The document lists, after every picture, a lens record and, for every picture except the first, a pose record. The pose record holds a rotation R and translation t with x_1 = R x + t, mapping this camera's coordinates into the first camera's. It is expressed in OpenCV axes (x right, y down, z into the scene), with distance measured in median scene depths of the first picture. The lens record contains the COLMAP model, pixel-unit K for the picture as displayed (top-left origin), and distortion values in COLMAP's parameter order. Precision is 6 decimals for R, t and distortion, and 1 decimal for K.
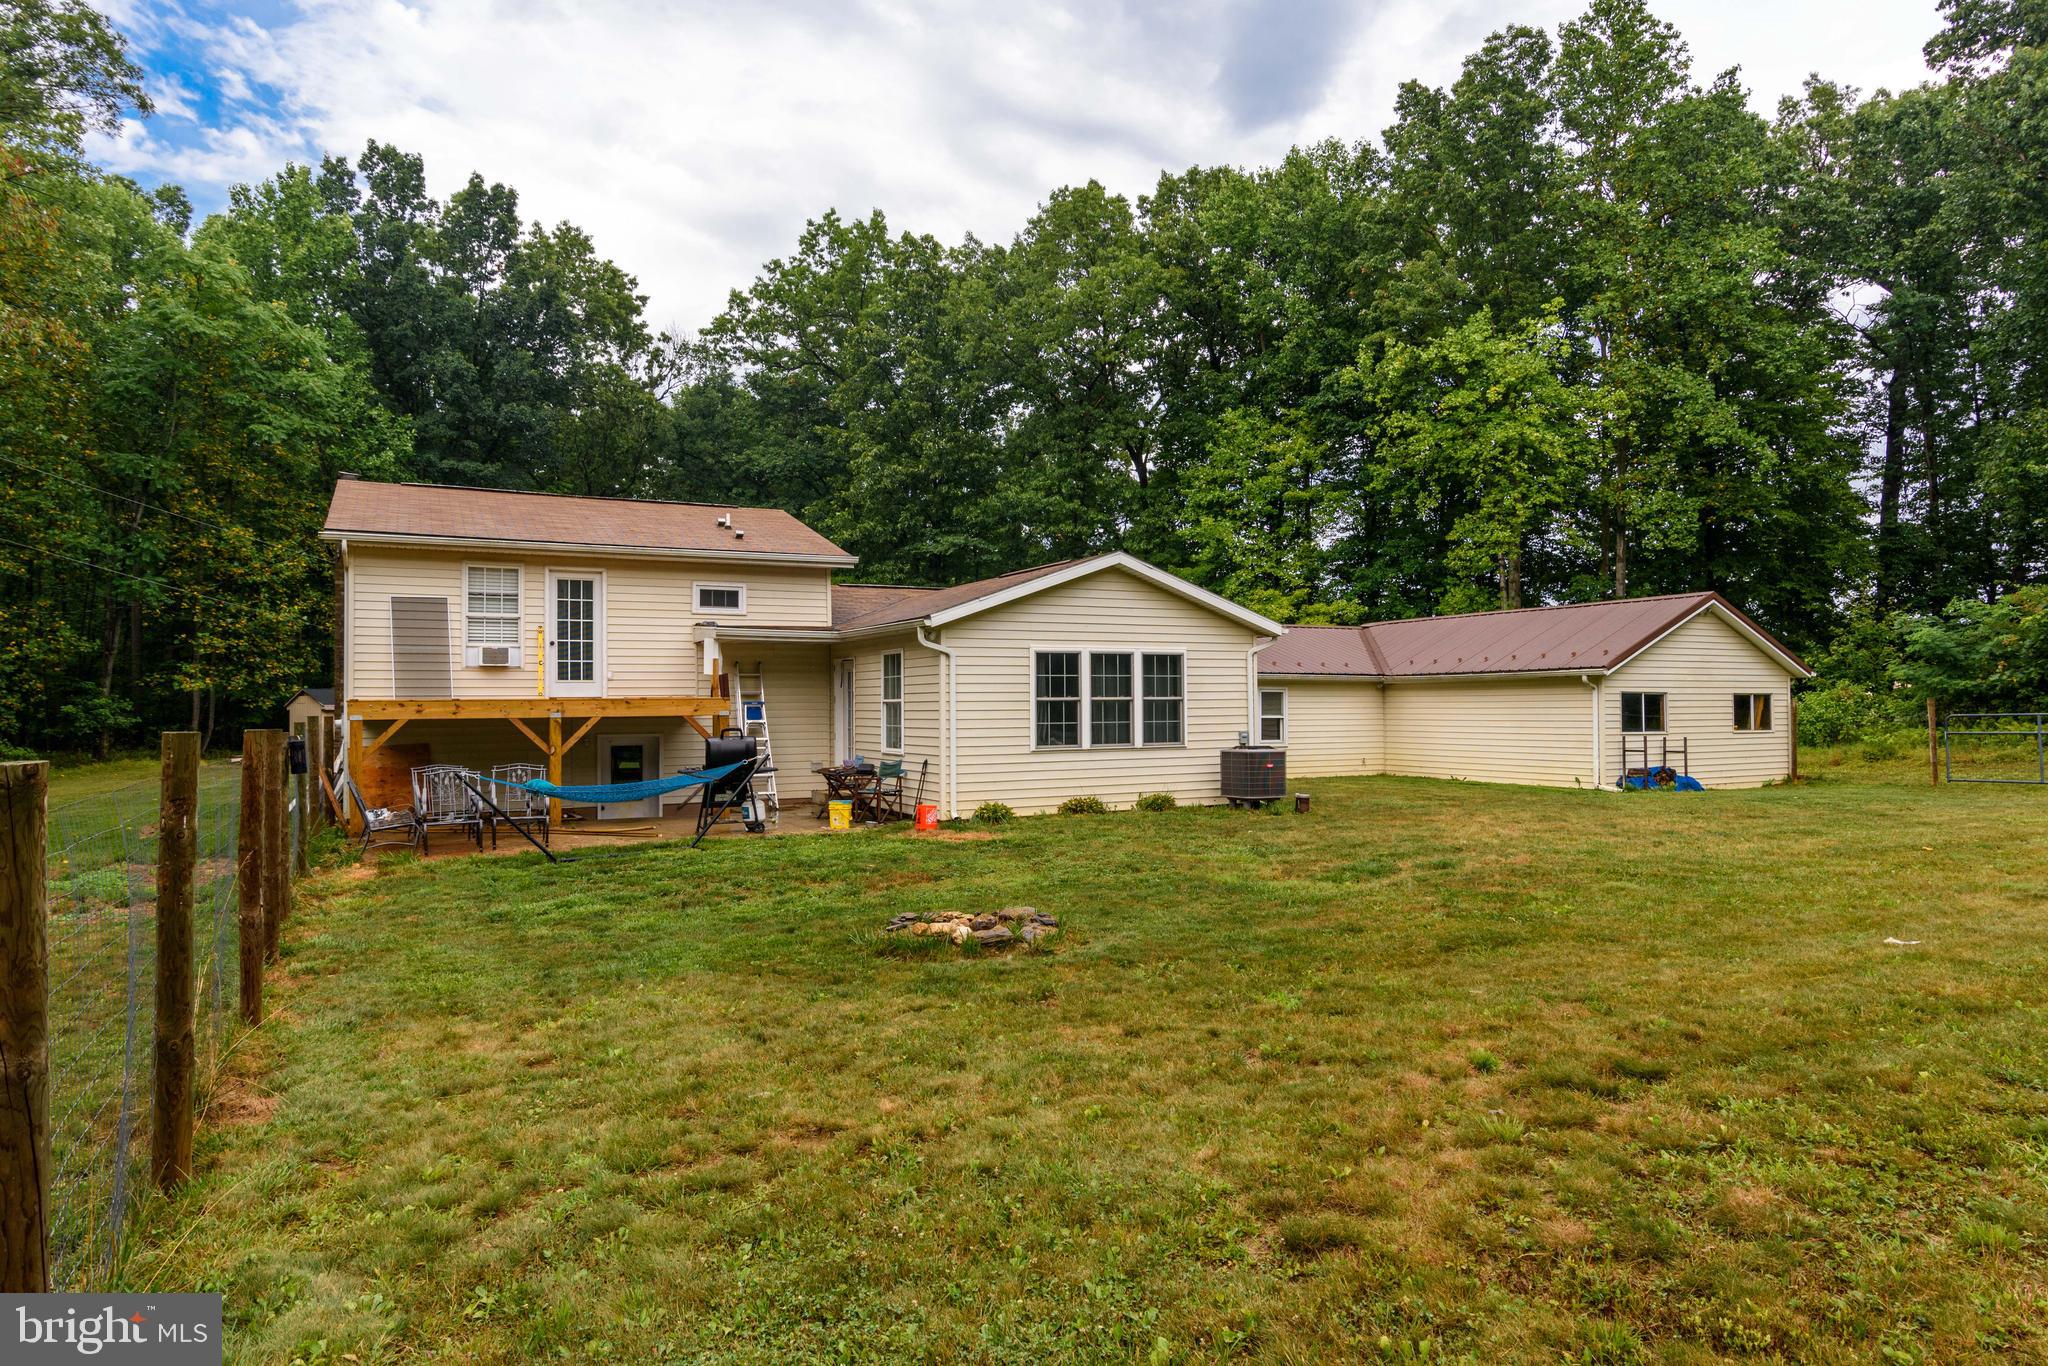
lens RADIAL K [[1193.9, 0, 1024.0], [0, 1193.9, 683.0], [0, 0, 1]] dist [0.000159, -0.000510]
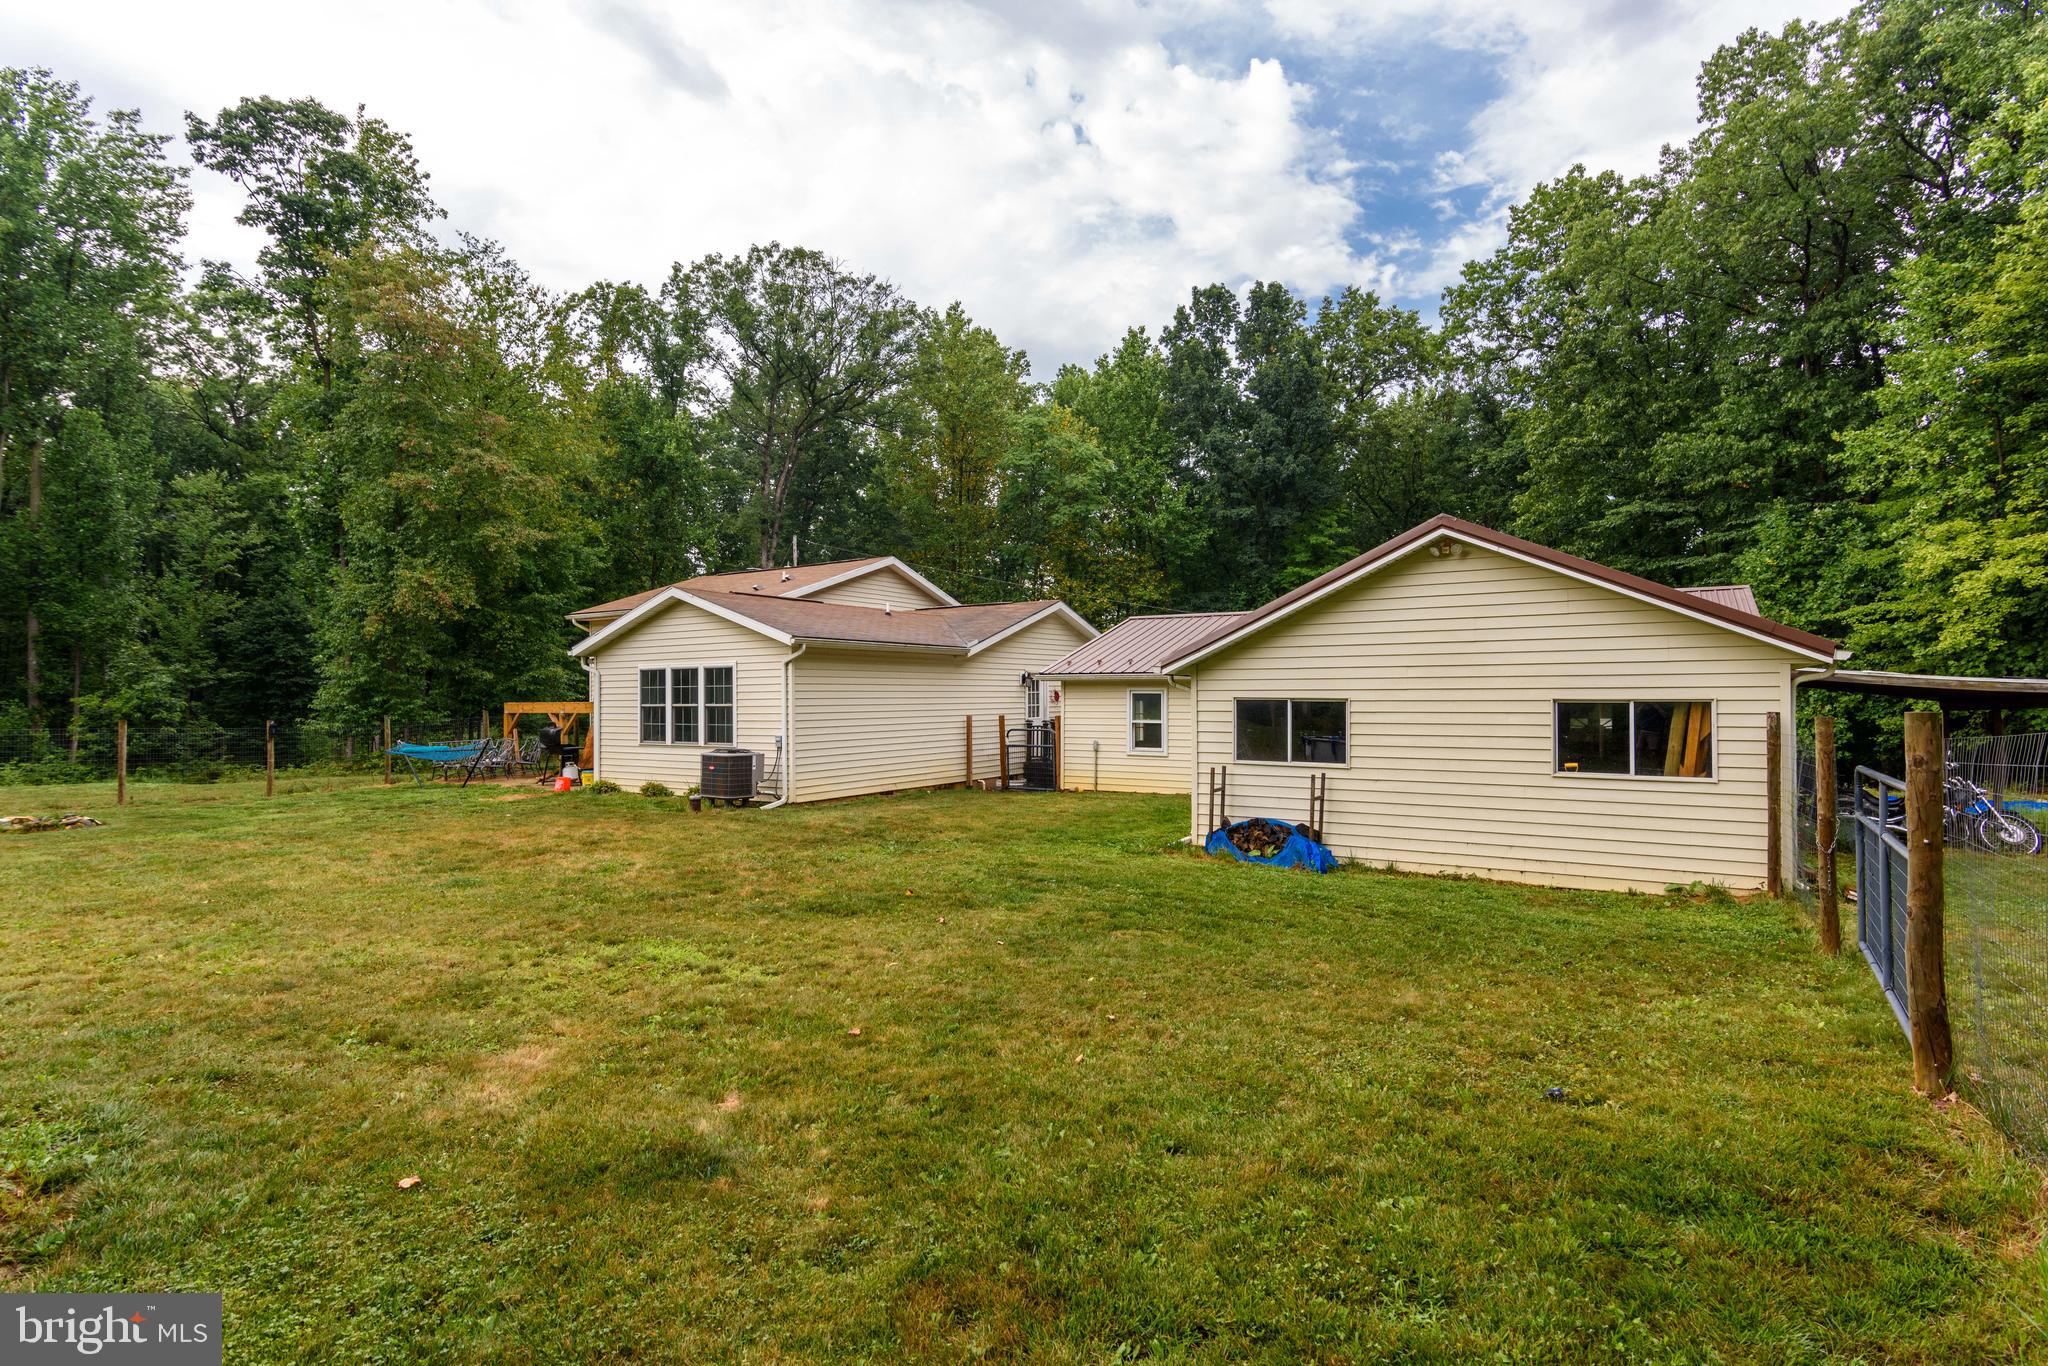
lens RADIAL K [[993.4, 0, 1020.2], [0, 993.4, 691.7], [0, 0, 1]] dist [-0.000676, -0.001011]
pose [[0.500226, -0.000521, -0.865895, 0.909143], [0.019290, 0.999758, 0.010543, -0.004008], [0.865680, -0.021977, 0.500115, 0.629635]]
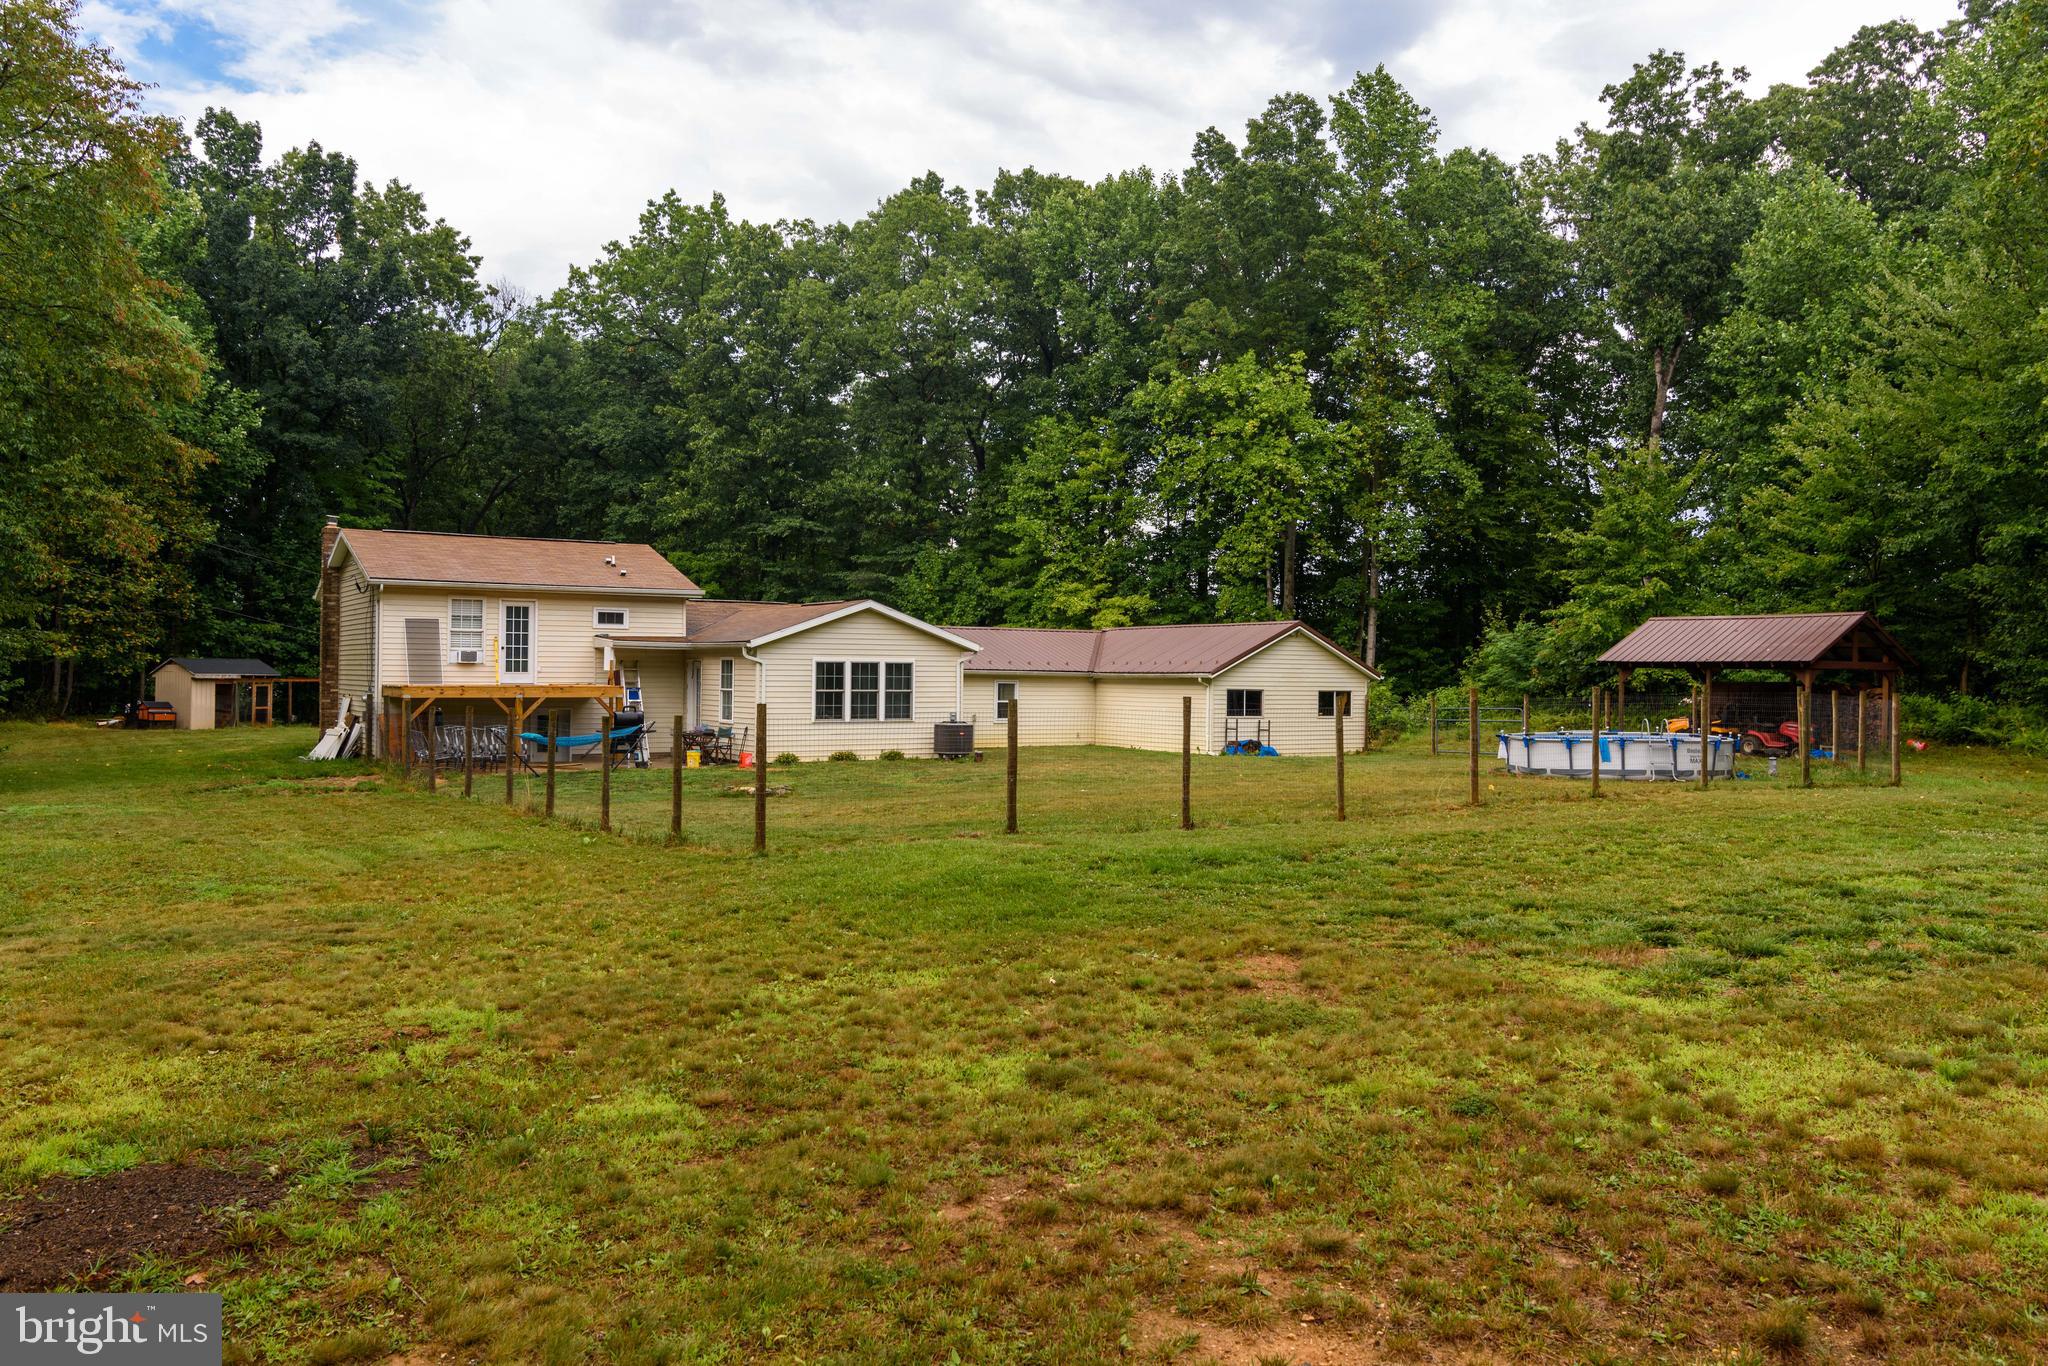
lens RADIAL K [[1494.4, 0, 1024.0], [0, 1494.4, 683.0], [0, 0, 1]] dist [-0.009427, -0.001903]
pose [[0.996218, 0.016595, 0.085286, 0.092365], [-0.018699, 0.999539, 0.023928, -0.039556], [-0.084850, -0.025432, 0.996069, -0.819466]]
